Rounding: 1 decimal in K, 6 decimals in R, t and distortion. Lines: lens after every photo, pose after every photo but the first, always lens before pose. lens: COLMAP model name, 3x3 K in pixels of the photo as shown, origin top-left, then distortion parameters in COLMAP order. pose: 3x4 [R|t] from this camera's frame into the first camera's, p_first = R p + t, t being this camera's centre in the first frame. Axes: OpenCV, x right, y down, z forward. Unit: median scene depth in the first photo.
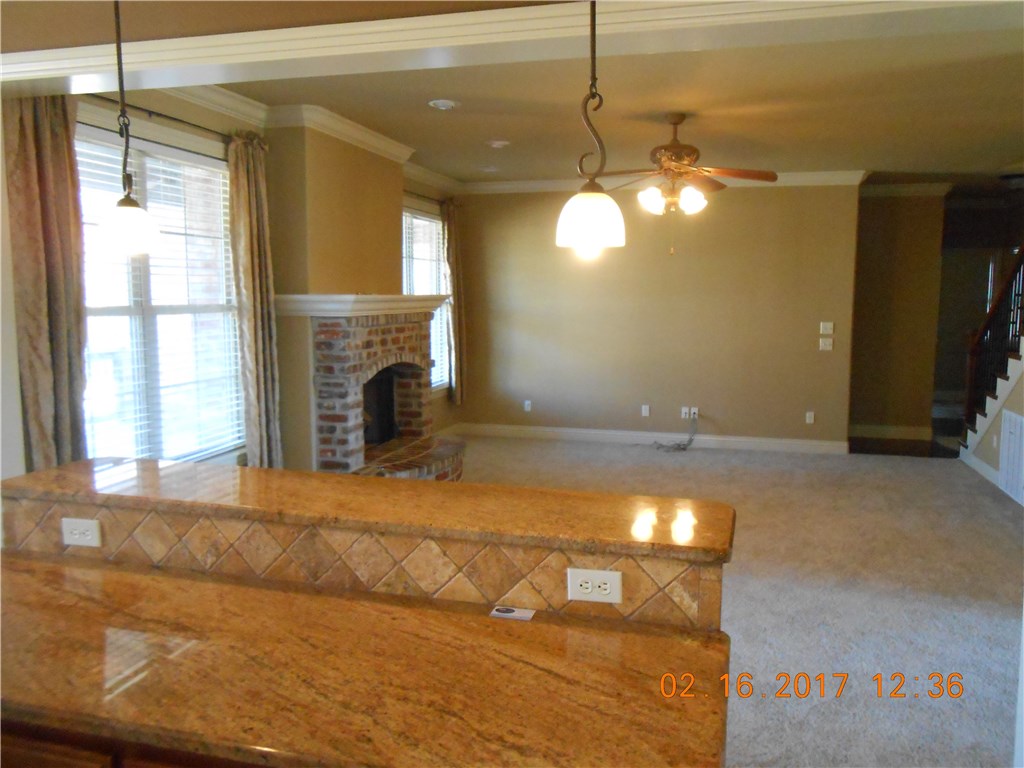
lens RADIAL K [[812.8, 0, 512.0], [0, 812.8, 384.0], [0, 0, 1]] dist [-0.010387, 0.011088]
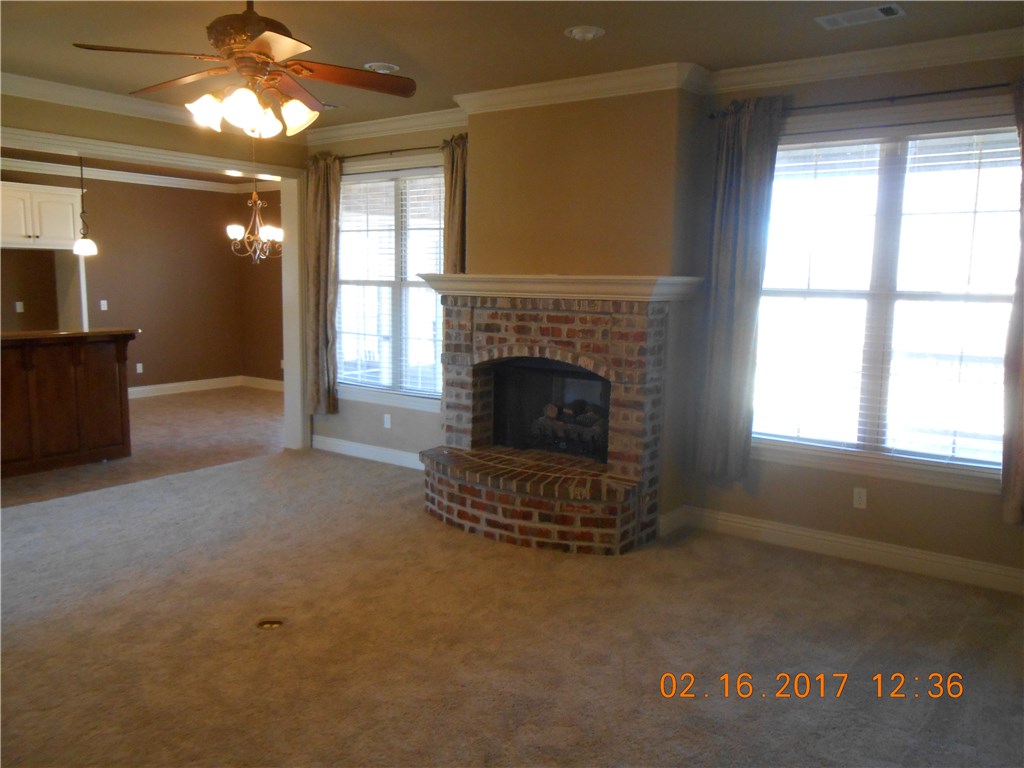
lens RADIAL K [[814.5, 0, 512.0], [0, 814.5, 384.0], [0, 0, 1]] dist [-0.014671, 0.048266]
pose [[-0.370461, 0.114622, -0.921749, 1.117004], [-0.118096, 0.978491, 0.169142, -0.239046], [0.921310, 0.171515, -0.348956, 2.214415]]
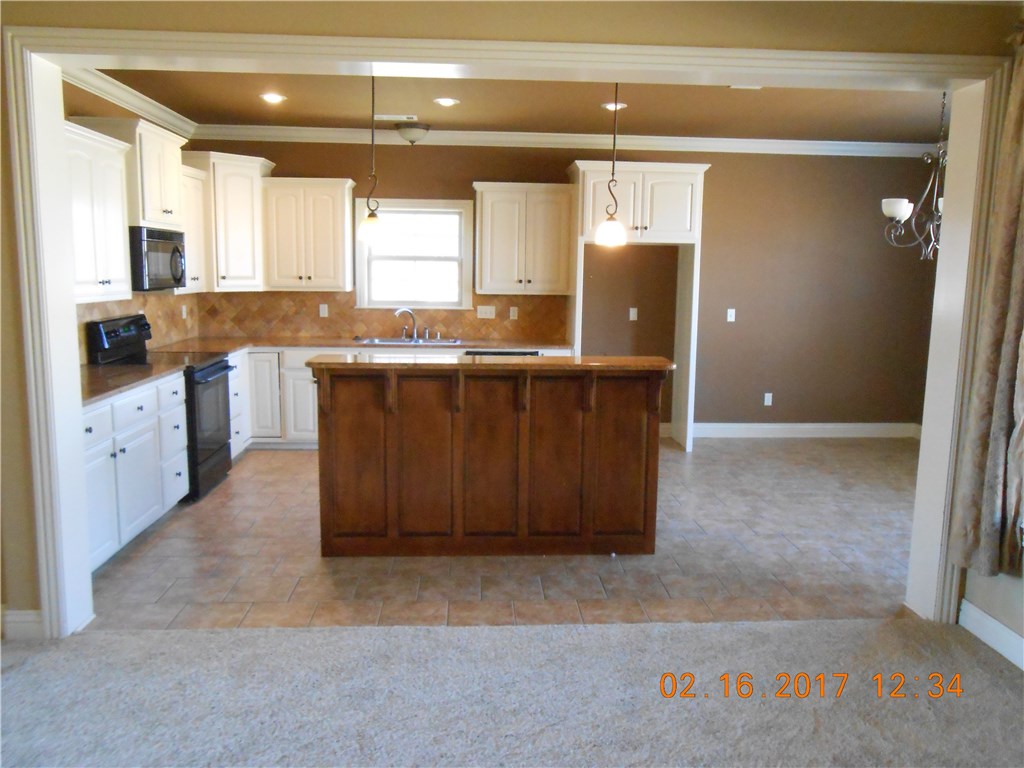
lens RADIAL K [[812.8, 0, 512.0], [0, 812.8, 384.0], [0, 0, 1]] dist [-0.010387, 0.011088]
pose [[-0.947254, 0.028456, -0.319217, 0.263078], [-0.054428, 0.967297, 0.247740, -0.191055], [0.315827, 0.252047, -0.914727, 1.734447]]
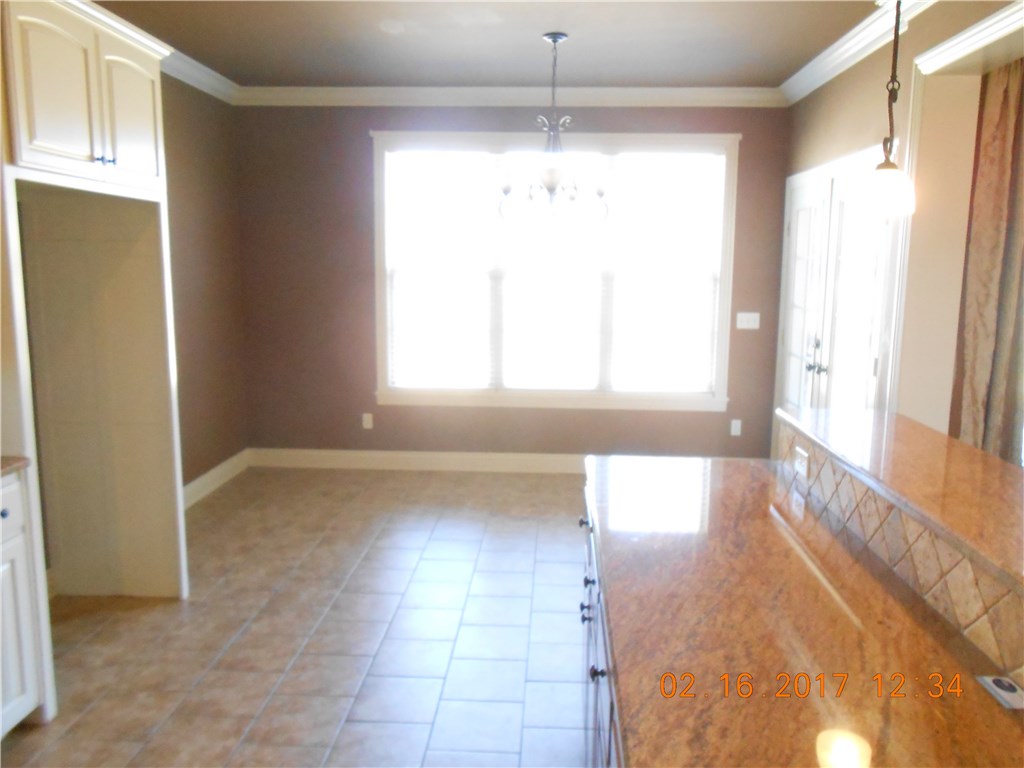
lens RADIAL K [[792.7, 0, 512.0], [0, 792.7, 384.0], [0, 0, 1]] dist [-0.014622, -0.000493]
pose [[0.220192, 0.147791, -0.964196, 0.264274], [-0.121495, 0.984914, 0.123221, -0.008597], [0.967861, 0.090013, 0.234826, 0.193827]]
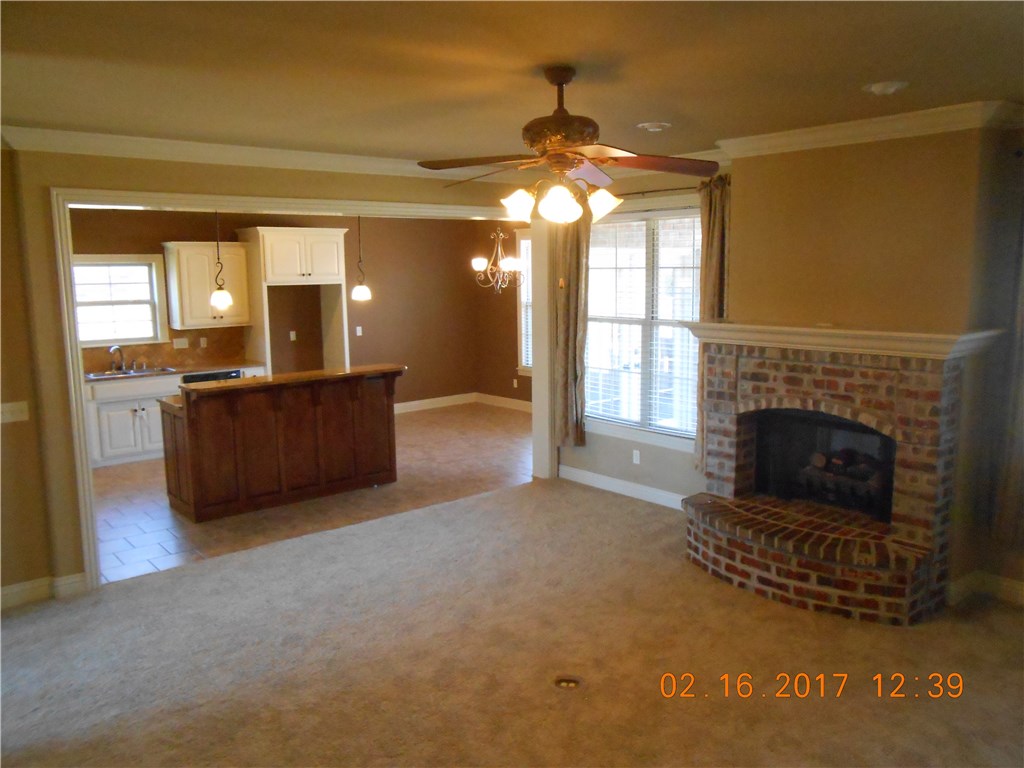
lens RADIAL K [[812.8, 0, 512.0], [0, 812.8, 384.0], [0, 0, 1]] dist [-0.010387, 0.011088]
pose [[-0.577920, 0.120929, -0.807084, 1.184418], [-0.077988, 0.976251, 0.202119, -0.334144], [0.812359, 0.179751, -0.554764, 2.092502]]
